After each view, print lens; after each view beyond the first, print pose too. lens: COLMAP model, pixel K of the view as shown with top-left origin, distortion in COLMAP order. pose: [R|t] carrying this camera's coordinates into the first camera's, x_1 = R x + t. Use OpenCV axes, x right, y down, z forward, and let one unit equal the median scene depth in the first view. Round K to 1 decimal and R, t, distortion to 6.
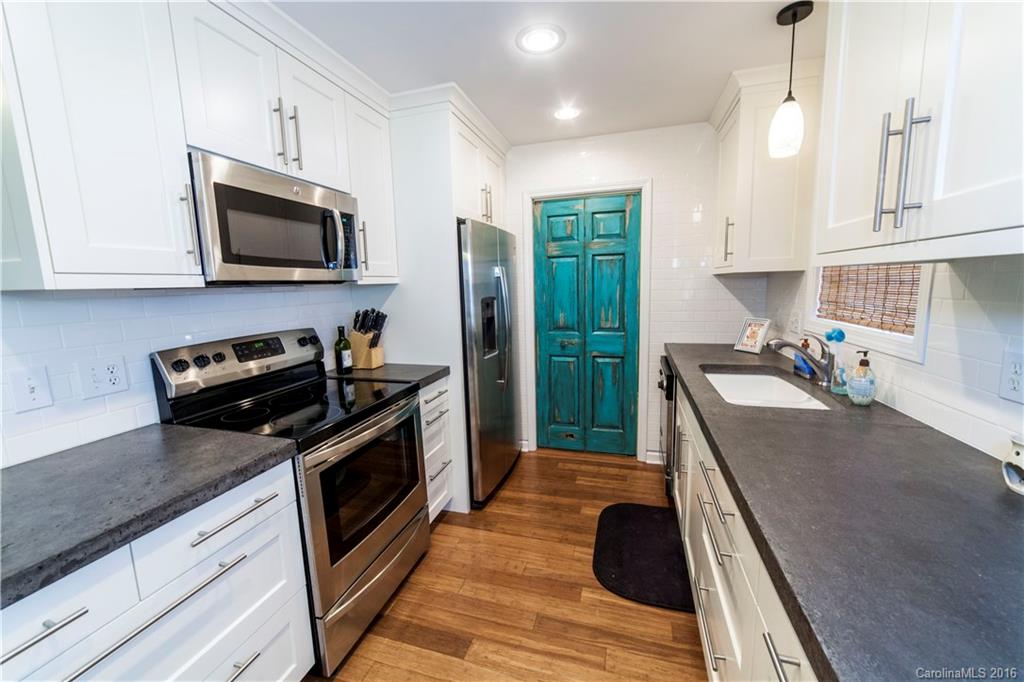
lens RADIAL K [[399.0, 0, 512.9], [0, 399.0, 338.7], [0, 0, 1]] dist [-0.000504, 0.000228]
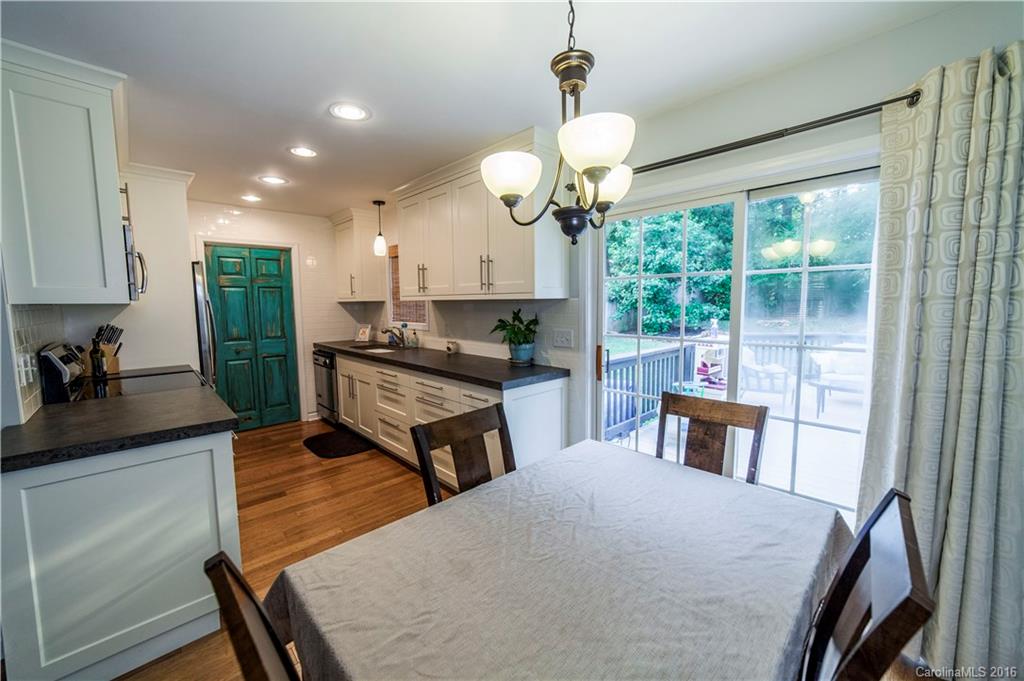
lens RADIAL K [[399.0, 0, 512.9], [0, 399.0, 338.2], [0, 0, 1]] dist [-0.000504, 0.000228]
pose [[0.495175, -0.058171, 0.866843, -0.621170], [0.117223, 0.993106, -0.000319, 0.086079], [-0.860848, 0.101772, 0.498580, -0.512893]]
